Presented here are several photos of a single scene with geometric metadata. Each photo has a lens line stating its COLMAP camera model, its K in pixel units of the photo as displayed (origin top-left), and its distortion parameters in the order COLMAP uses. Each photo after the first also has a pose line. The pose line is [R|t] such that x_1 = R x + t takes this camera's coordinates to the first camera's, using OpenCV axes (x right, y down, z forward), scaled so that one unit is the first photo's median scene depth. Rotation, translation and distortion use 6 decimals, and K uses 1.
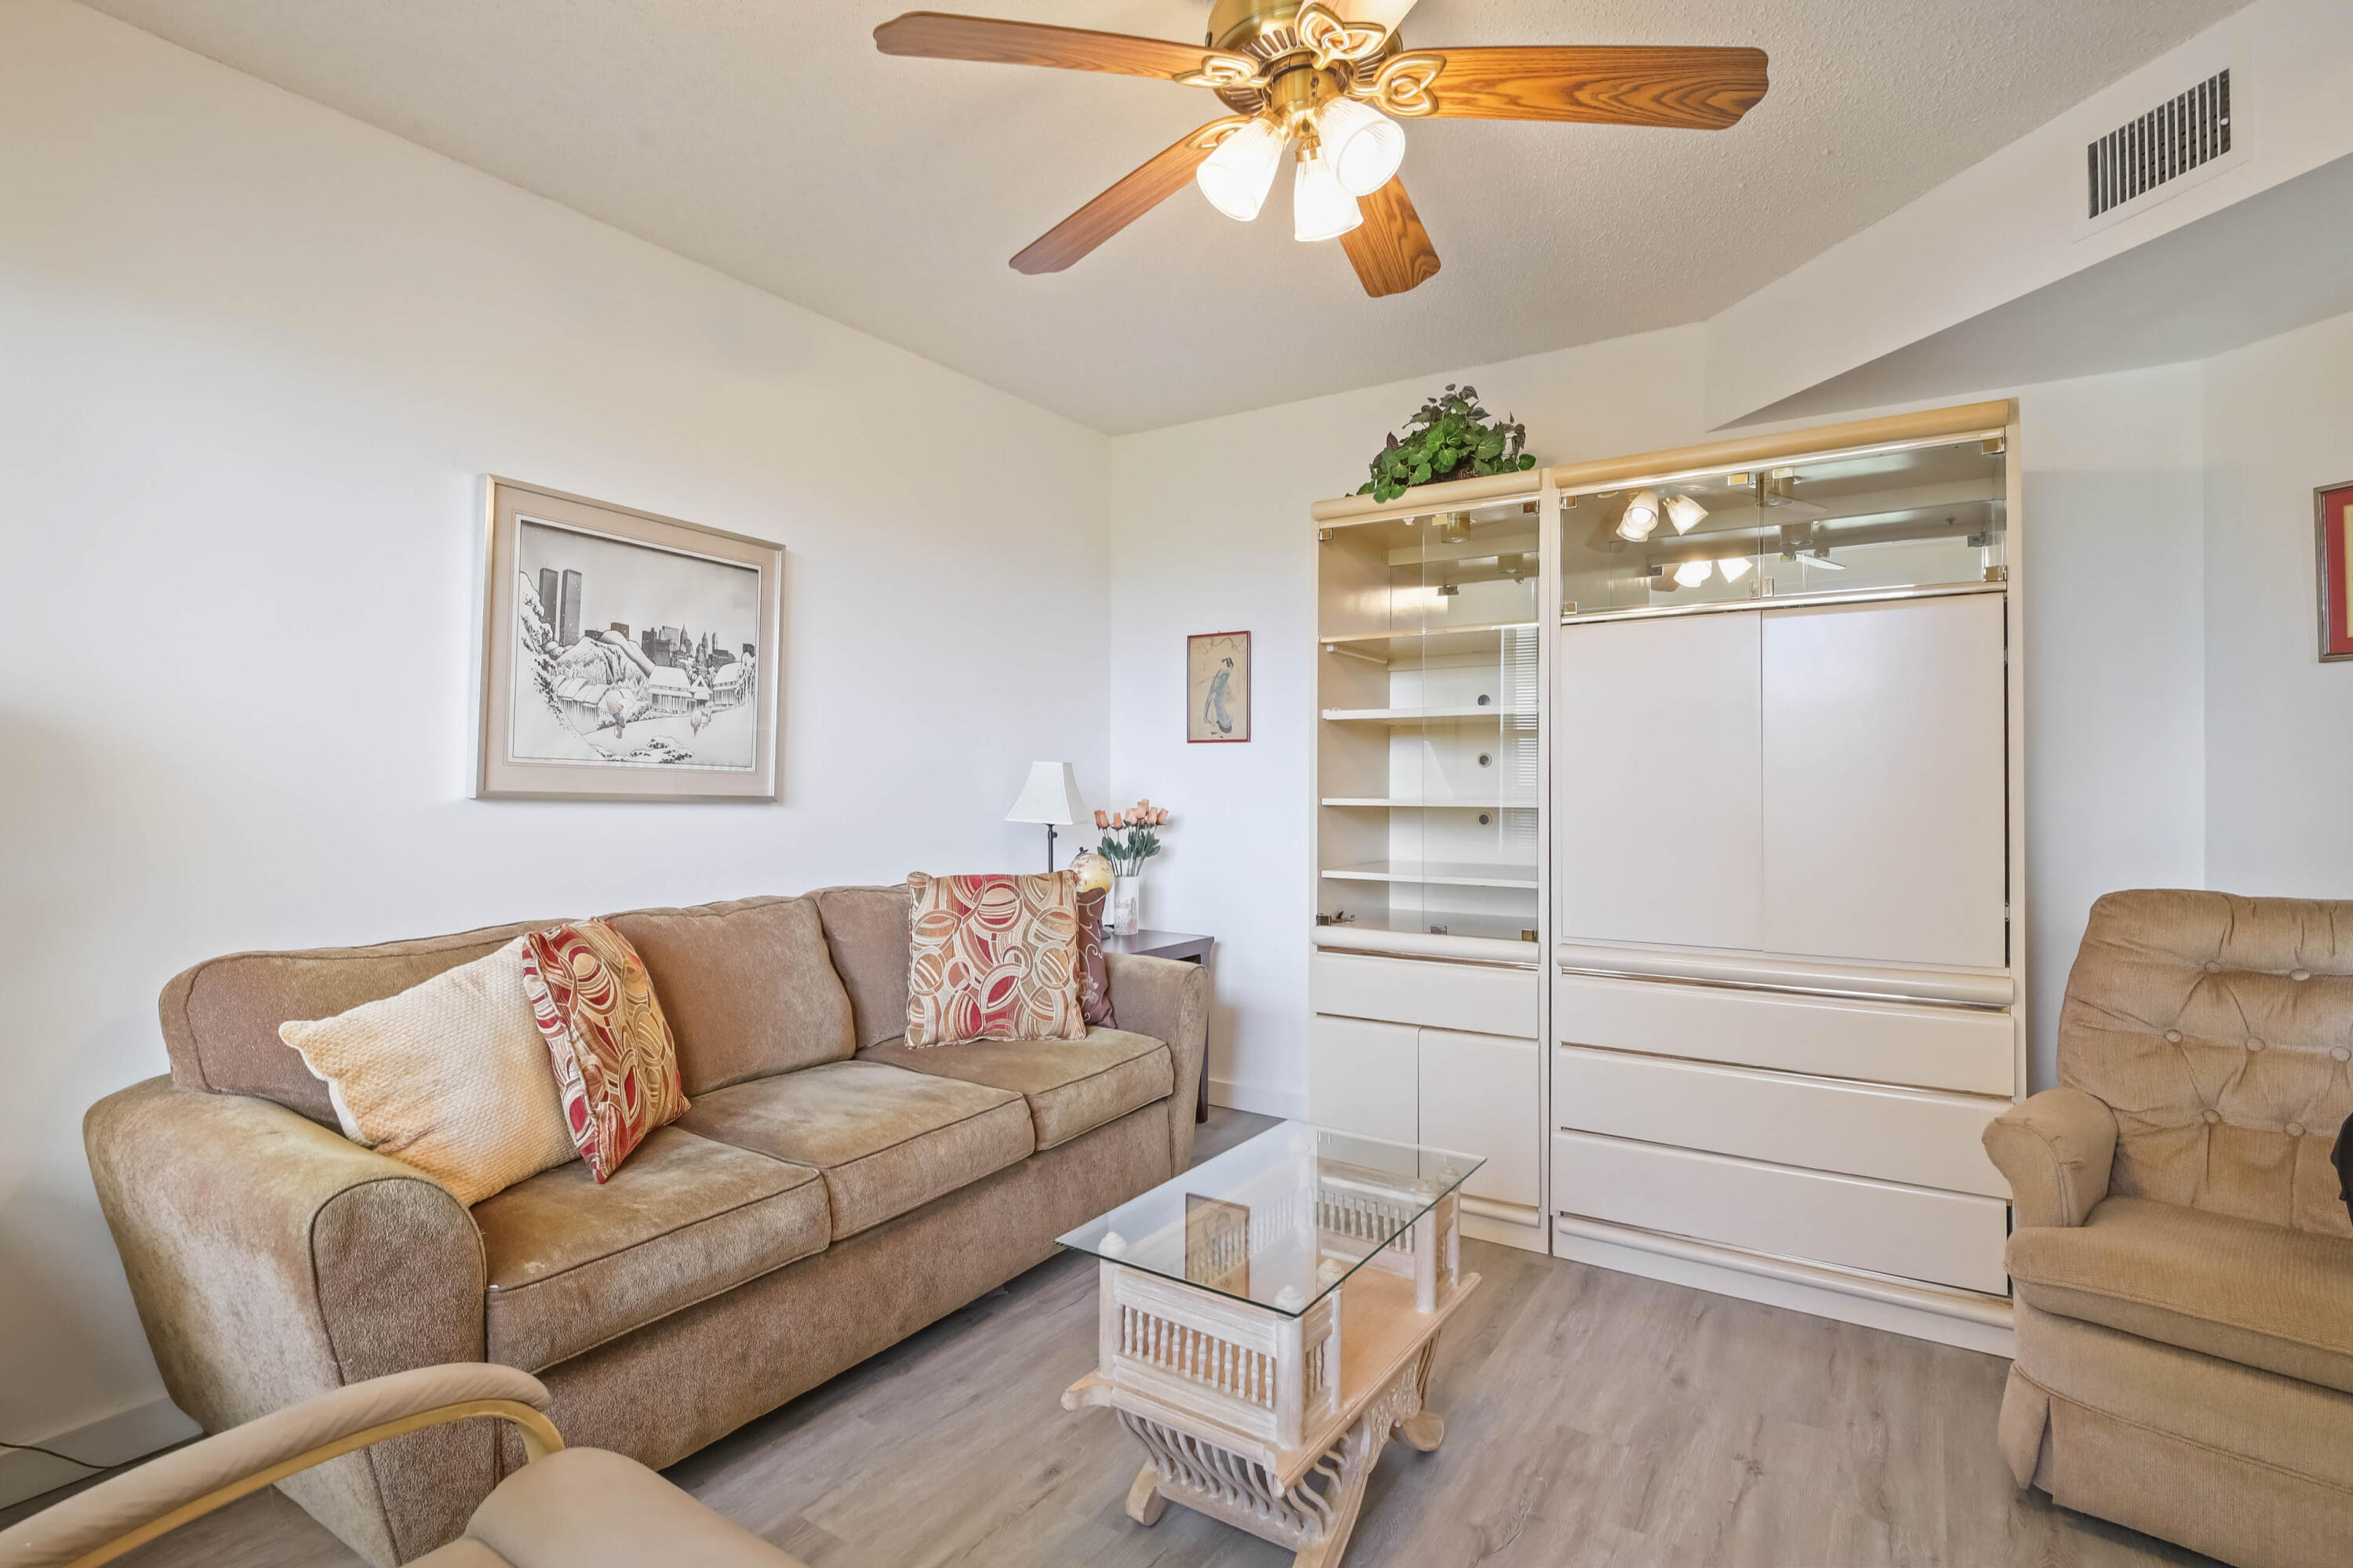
lens RADIAL K [[1134.3, 0, 1166.0], [0, 1134.3, 747.0], [0, 0, 1]] dist [0.022821, -0.015234]
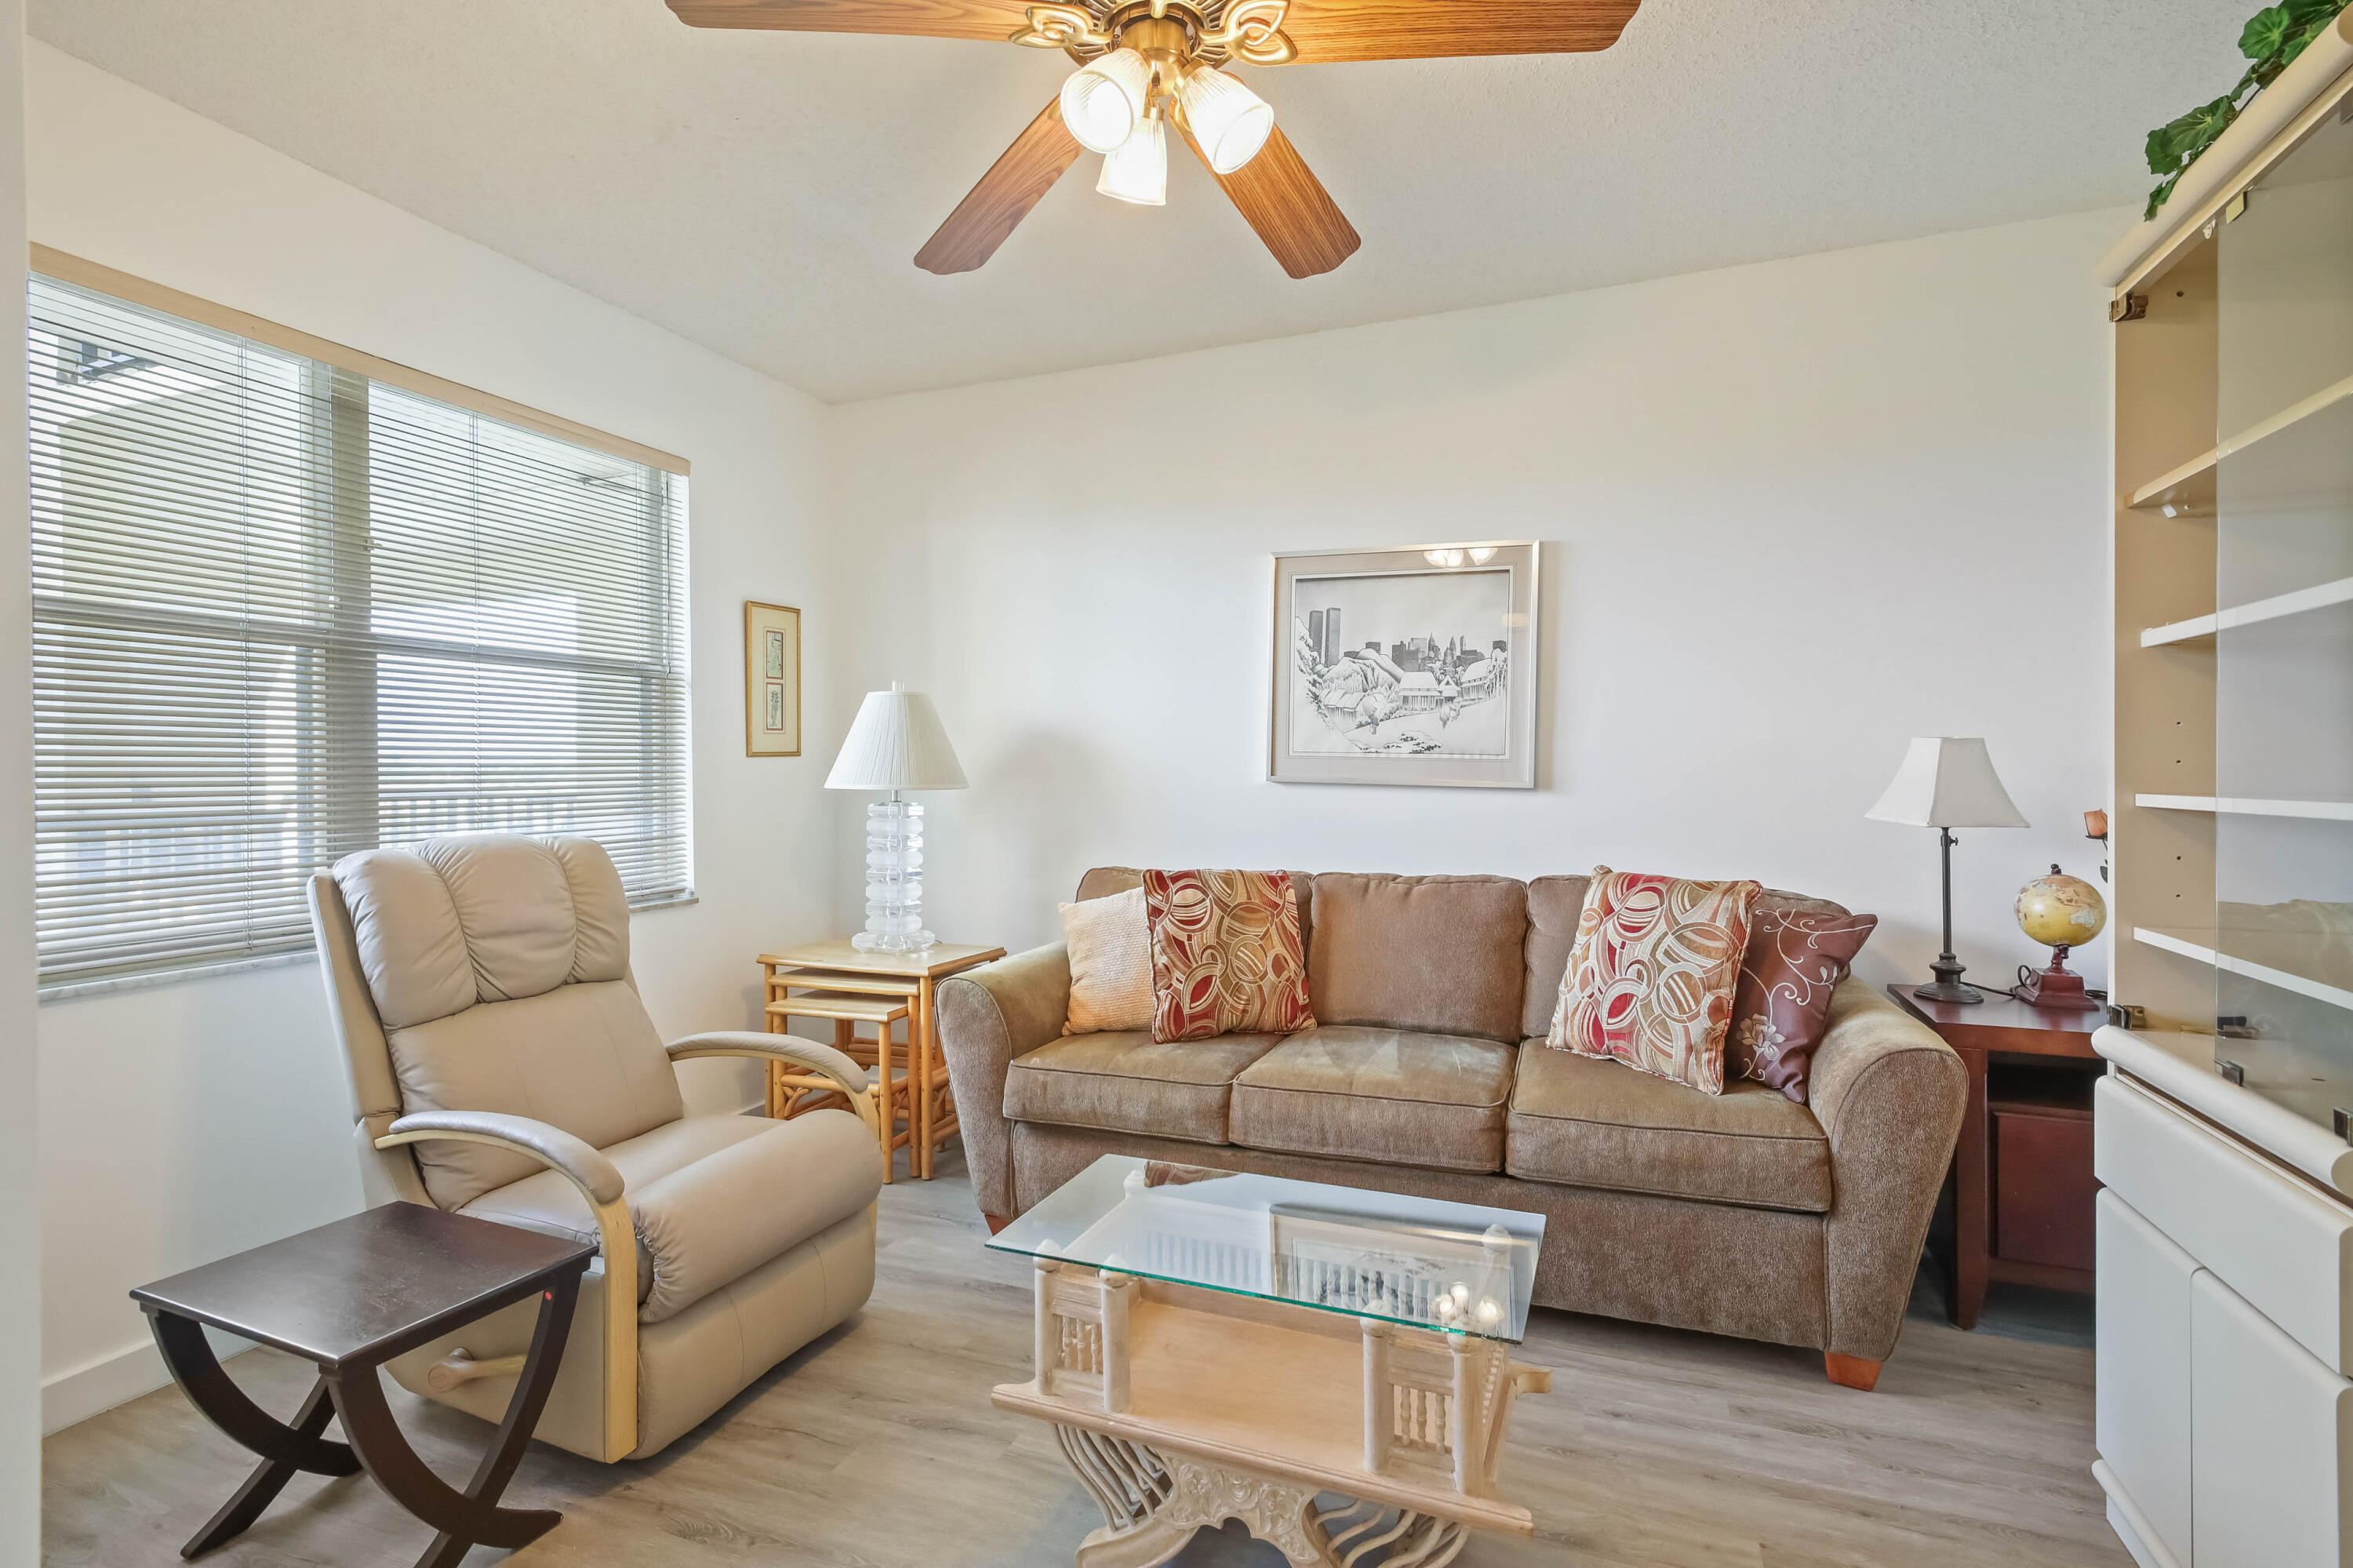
lens RADIAL K [[1134.3, 0, 1166.0], [0, 1134.3, 747.0], [0, 0, 1]] dist [0.022821, -0.015234]
pose [[0.210765, -0.022865, -0.977269, 0.647542], [0.035010, 0.999262, -0.015829, 0.016795], [0.976910, -0.030878, 0.211410, 0.488173]]
